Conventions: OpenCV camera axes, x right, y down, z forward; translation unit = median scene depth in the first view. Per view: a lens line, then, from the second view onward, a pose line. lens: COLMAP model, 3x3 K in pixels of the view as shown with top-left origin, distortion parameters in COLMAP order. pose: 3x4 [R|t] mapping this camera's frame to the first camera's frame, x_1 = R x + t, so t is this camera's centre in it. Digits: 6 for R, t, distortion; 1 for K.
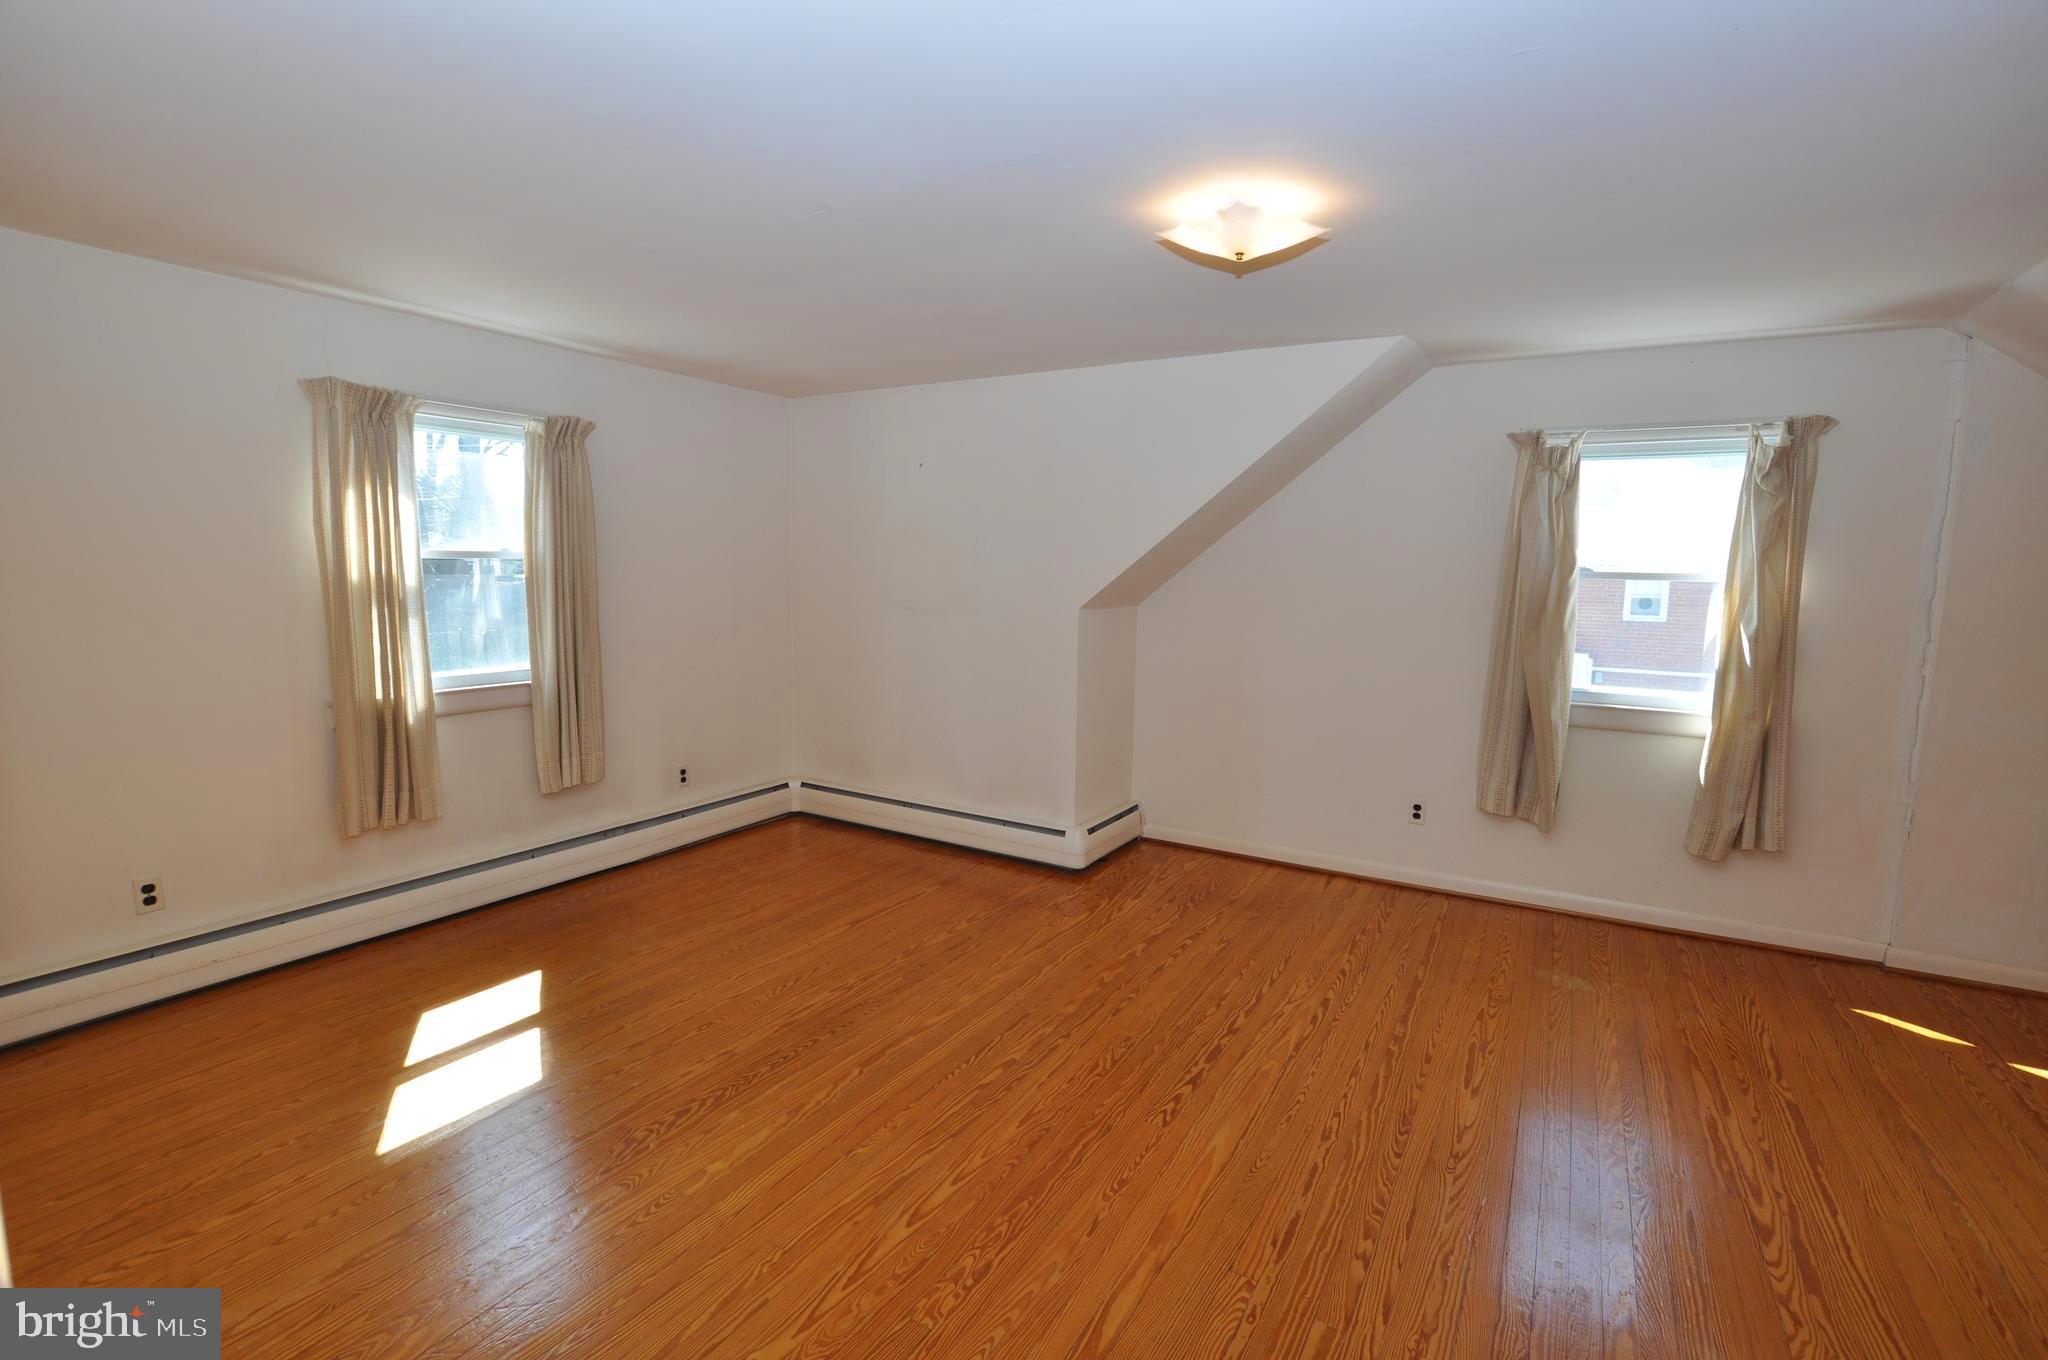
lens RADIAL K [[903.7, 0, 1034.9], [0, 903.7, 673.3], [0, 0, 1]] dist [-0.039056, 0.007478]
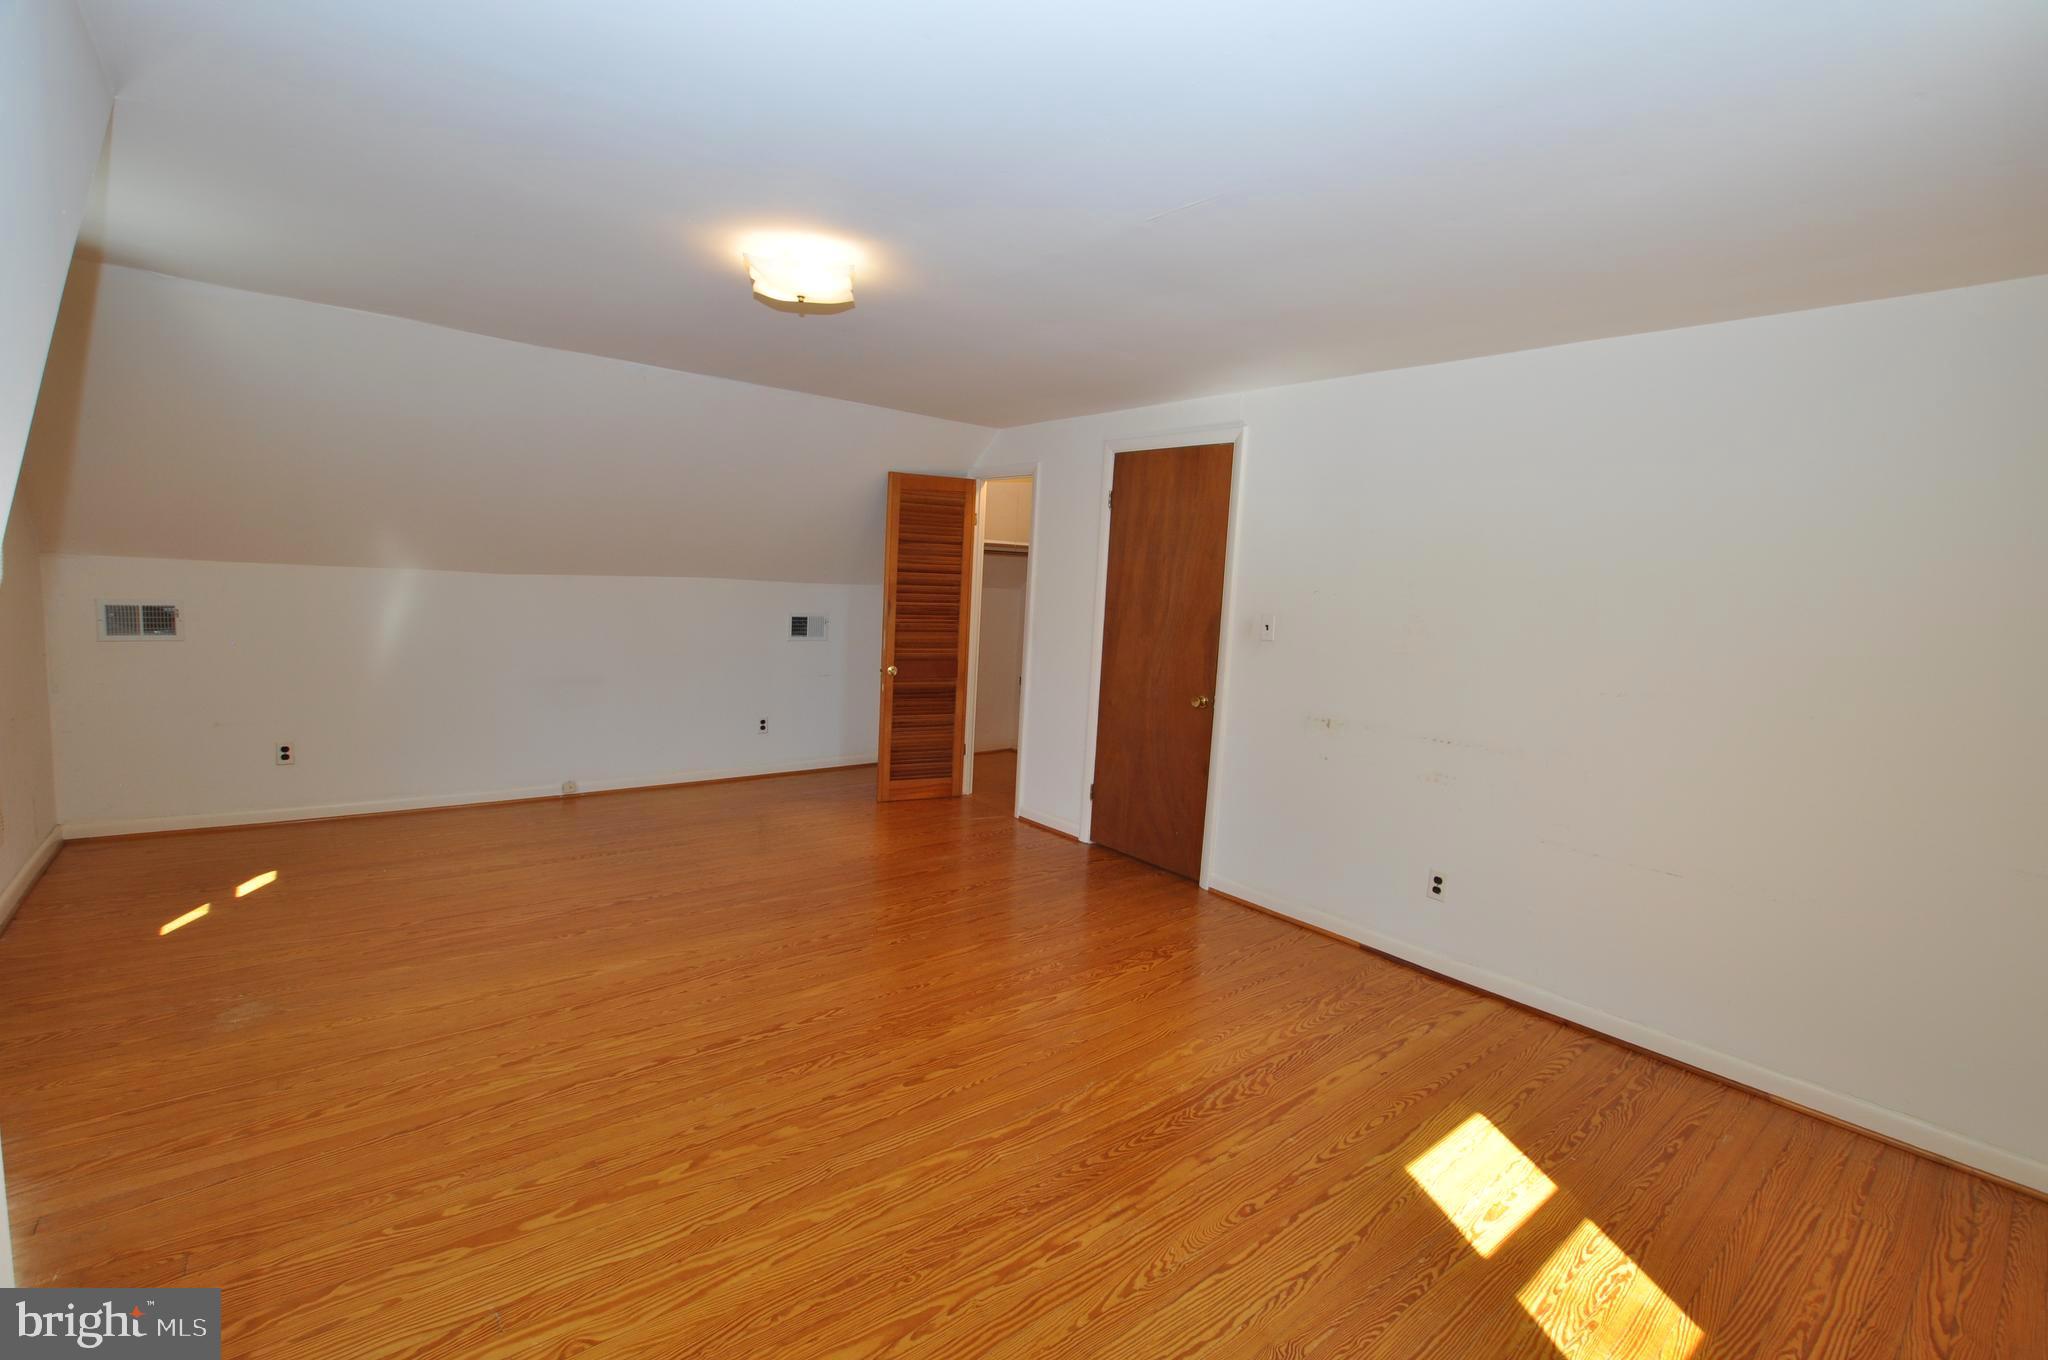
lens RADIAL K [[908.0, 0, 1041.3], [0, 908.0, 684.4], [0, 0, 1]] dist [-0.040313, 0.007898]
pose [[-0.941766, -0.107880, 0.318494, -0.393164], [-0.032041, 0.971621, 0.234363, -0.201692], [-0.334738, 0.210510, -0.918496, 1.636128]]
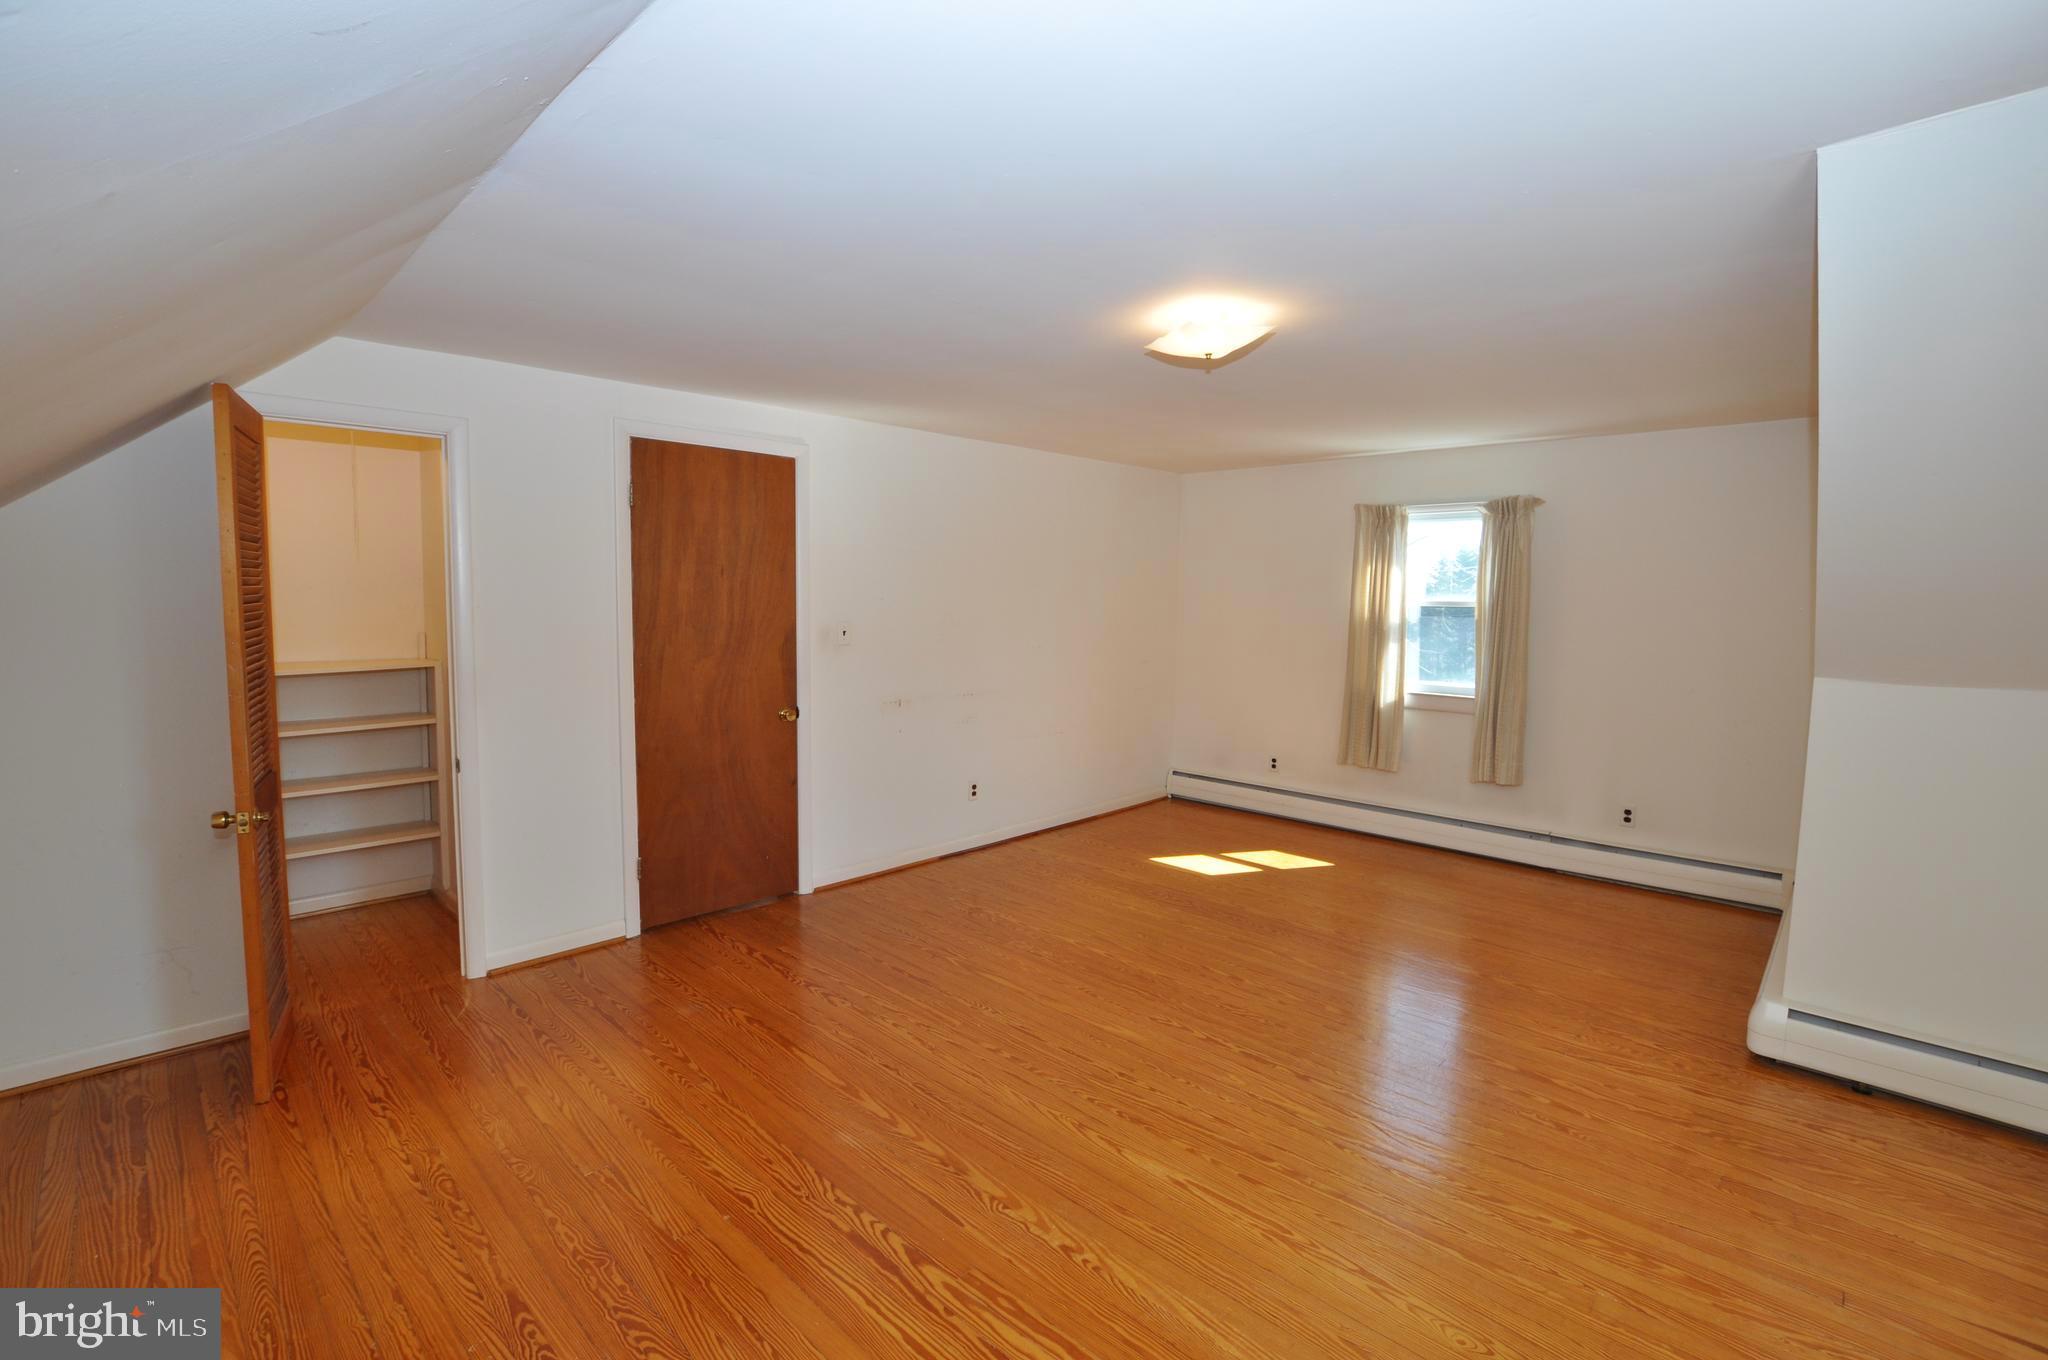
lens RADIAL K [[903.7, 0, 1034.9], [0, 903.7, 673.3], [0, 0, 1]] dist [-0.039056, 0.007478]
pose [[-0.223220, 0.060374, -0.972897, 1.207280], [-0.130110, 0.987304, 0.091121, -0.084679], [0.966046, 0.146924, -0.212530, 0.862193]]
